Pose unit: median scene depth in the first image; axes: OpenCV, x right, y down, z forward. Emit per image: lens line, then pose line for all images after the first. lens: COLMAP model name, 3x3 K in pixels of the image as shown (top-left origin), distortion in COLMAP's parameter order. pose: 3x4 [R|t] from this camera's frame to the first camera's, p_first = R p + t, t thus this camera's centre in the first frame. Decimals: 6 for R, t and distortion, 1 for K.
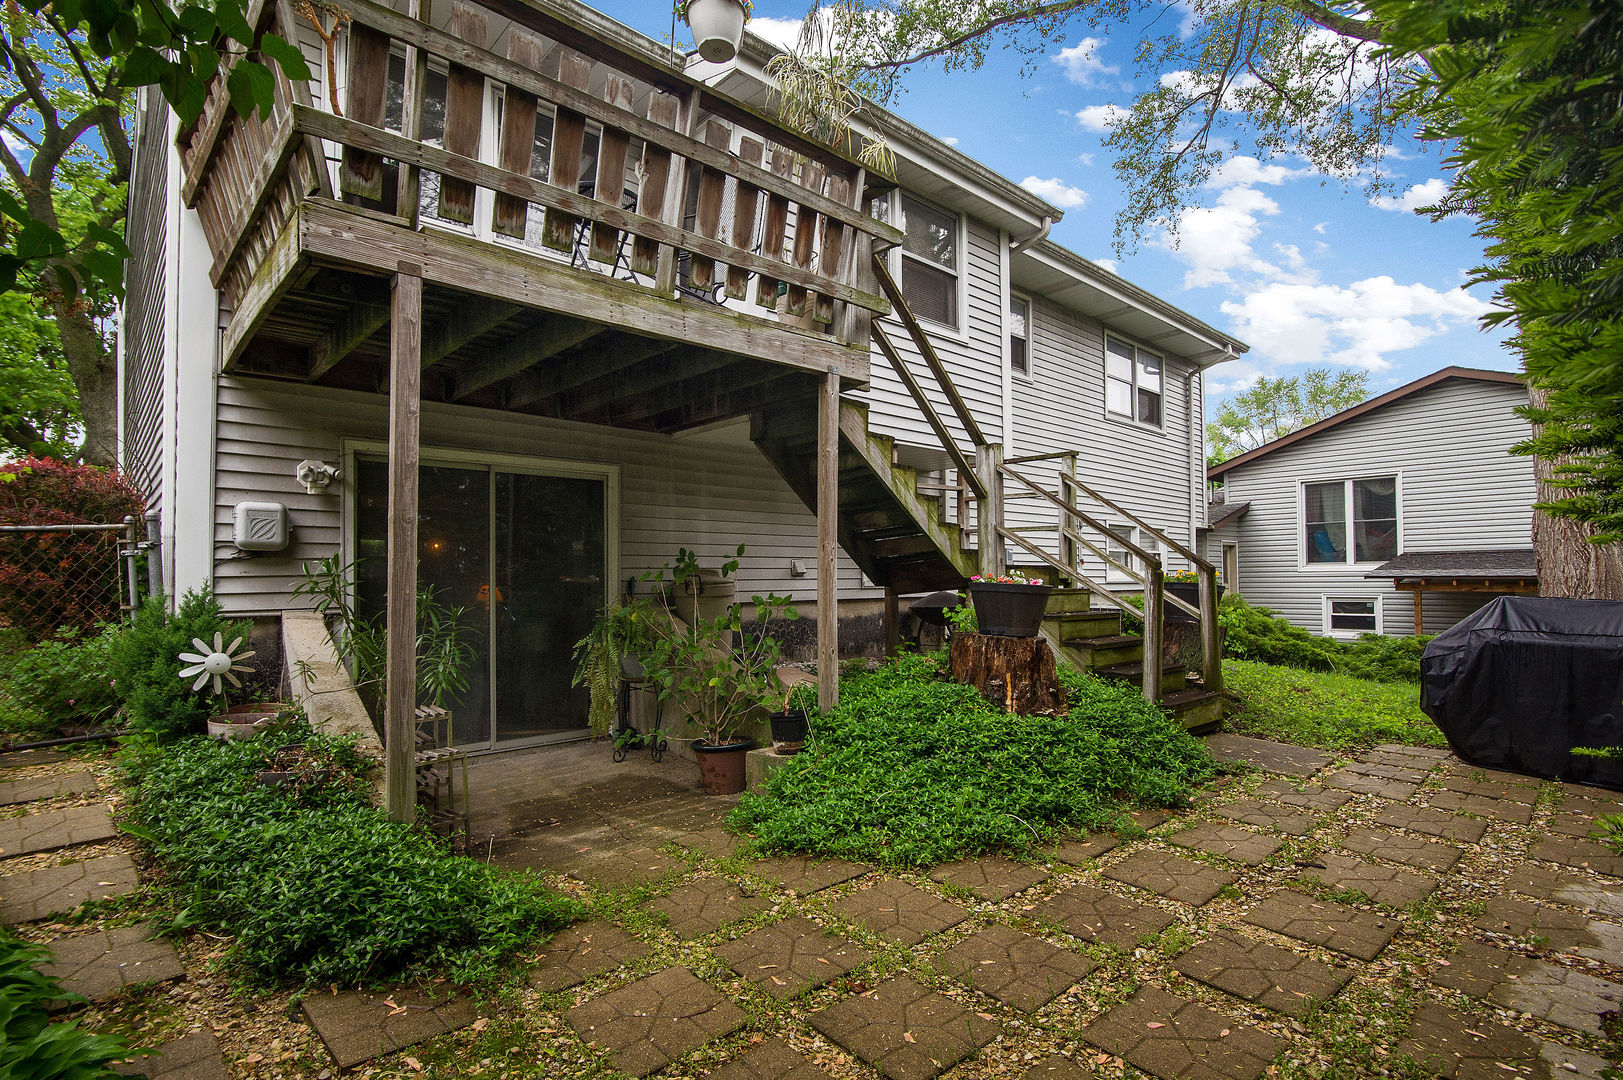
lens RADIAL K [[796.5, 0, 804.7], [0, 796.5, 562.3], [0, 0, 1]] dist [0.000762, 0.000191]
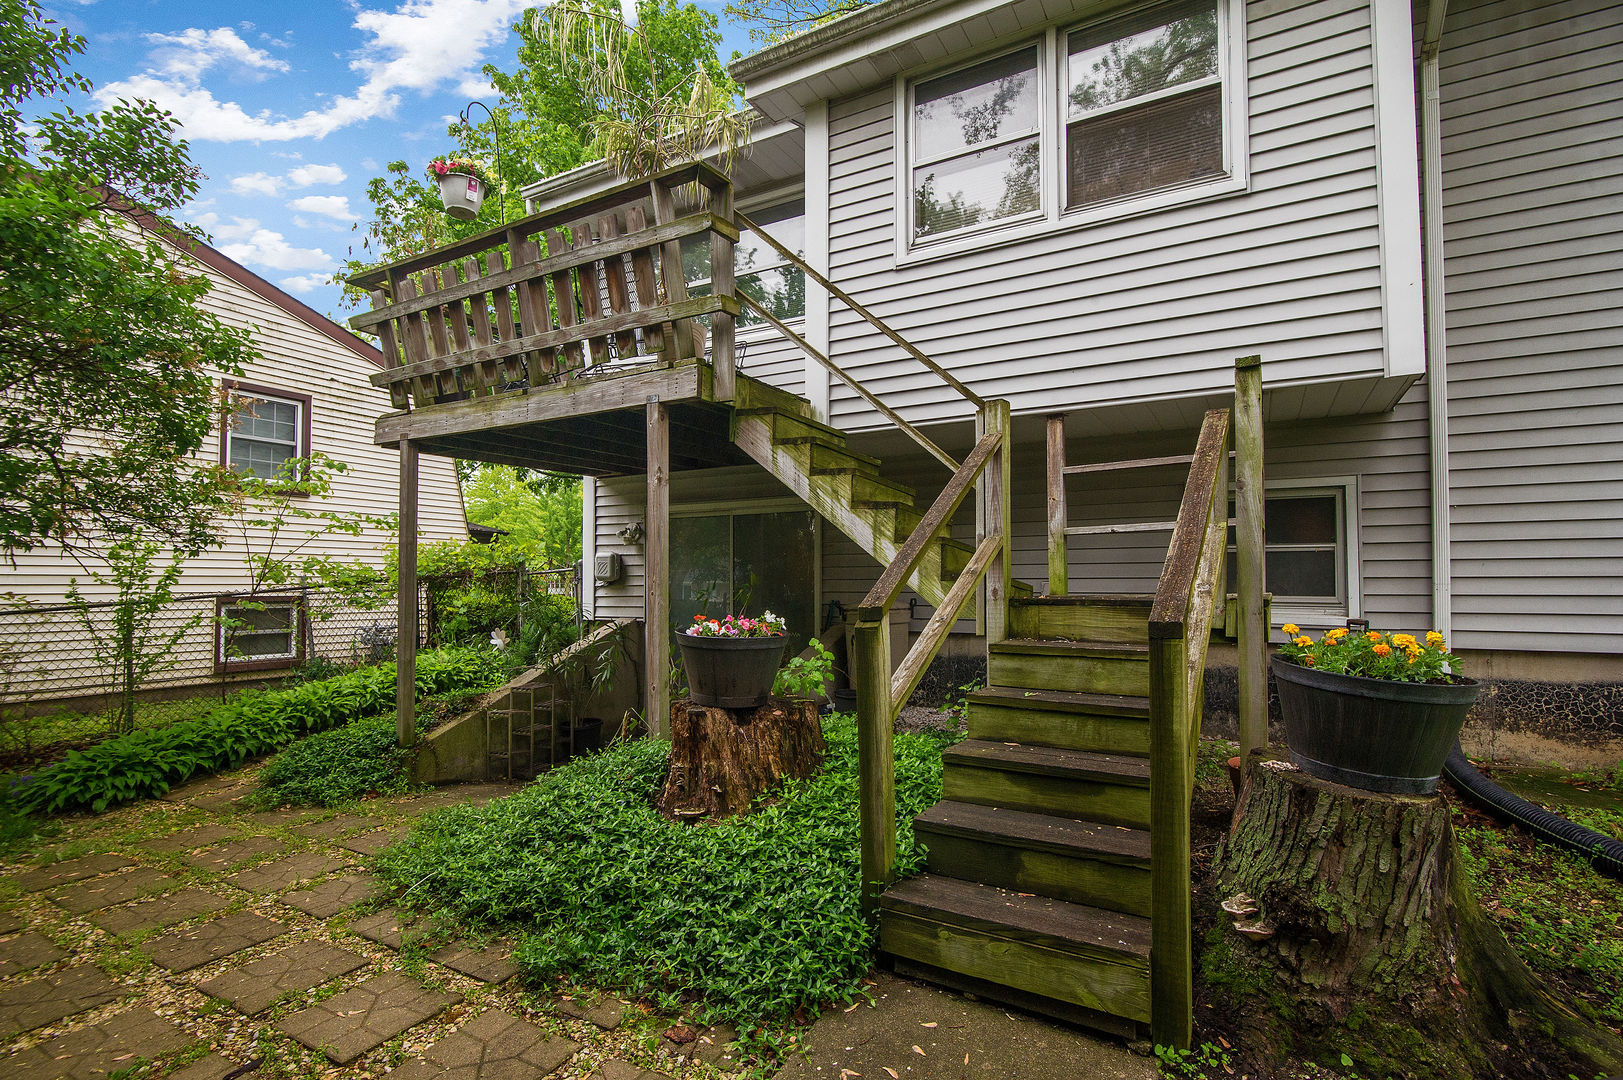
lens RADIAL K [[799.5, 0, 811.5], [0, 799.5, 540.0], [0, 0, 1]] dist [-0.039327, 0.000016]
pose [[0.303401, -0.042252, -0.951926, 1.042258], [0.024201, 0.999036, -0.036629, -0.030114], [0.952555, -0.011924, 0.304131, 0.910456]]
